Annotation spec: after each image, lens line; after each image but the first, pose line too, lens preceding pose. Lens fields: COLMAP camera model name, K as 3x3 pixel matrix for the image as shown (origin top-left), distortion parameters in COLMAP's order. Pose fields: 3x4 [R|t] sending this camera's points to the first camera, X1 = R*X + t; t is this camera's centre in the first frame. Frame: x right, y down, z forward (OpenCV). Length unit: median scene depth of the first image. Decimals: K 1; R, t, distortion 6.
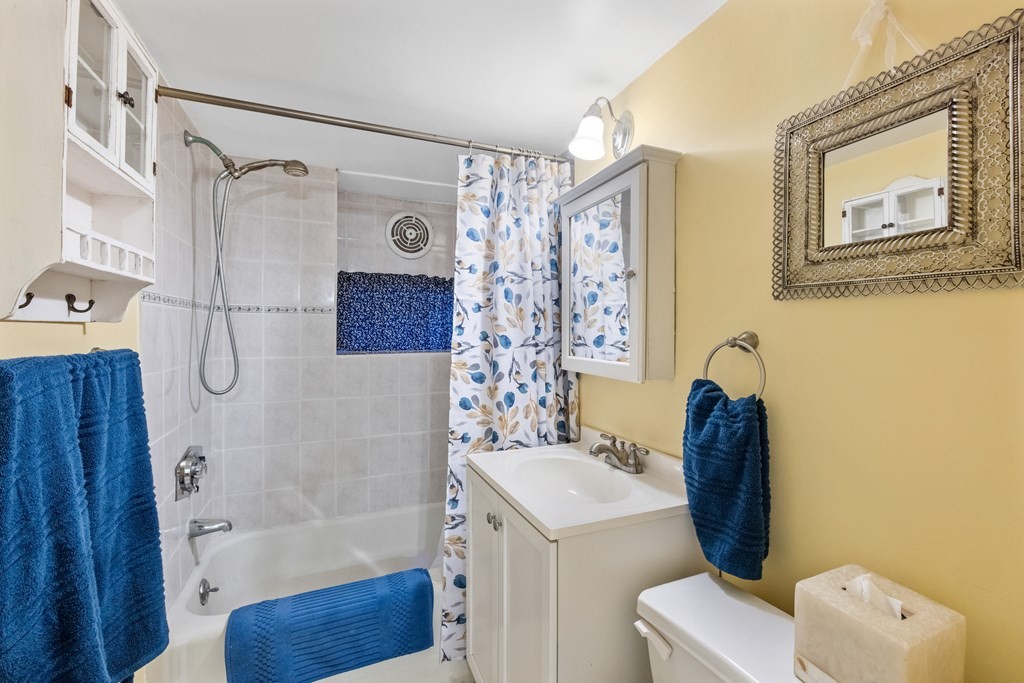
lens RADIAL K [[439.0, 0, 515.8], [0, 439.0, 339.8], [0, 0, 1]] dist [-0.000306, 0.000208]
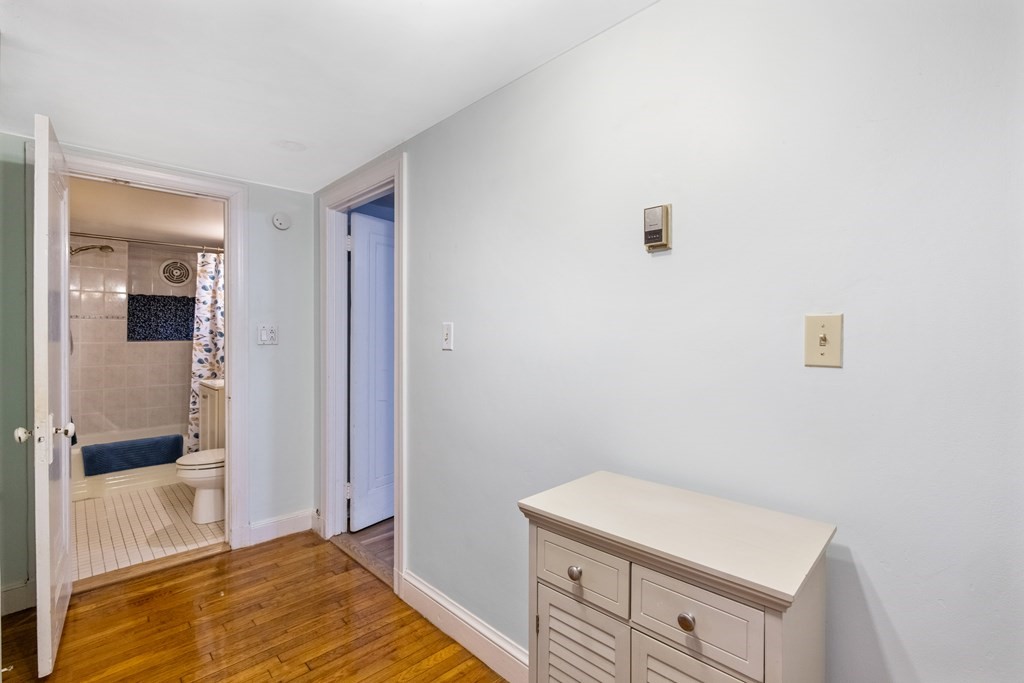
lens RADIAL K [[463.1, 0, 511.0], [0, 463.1, 336.3], [0, 0, 1]] dist [-0.012741, 0.004945]
pose [[0.932956, 0.002886, 0.359979, 0.525310], [-0.002122, 0.999995, -0.002517, 0.017317], [-0.359984, 0.001584, 0.932957, -1.816704]]
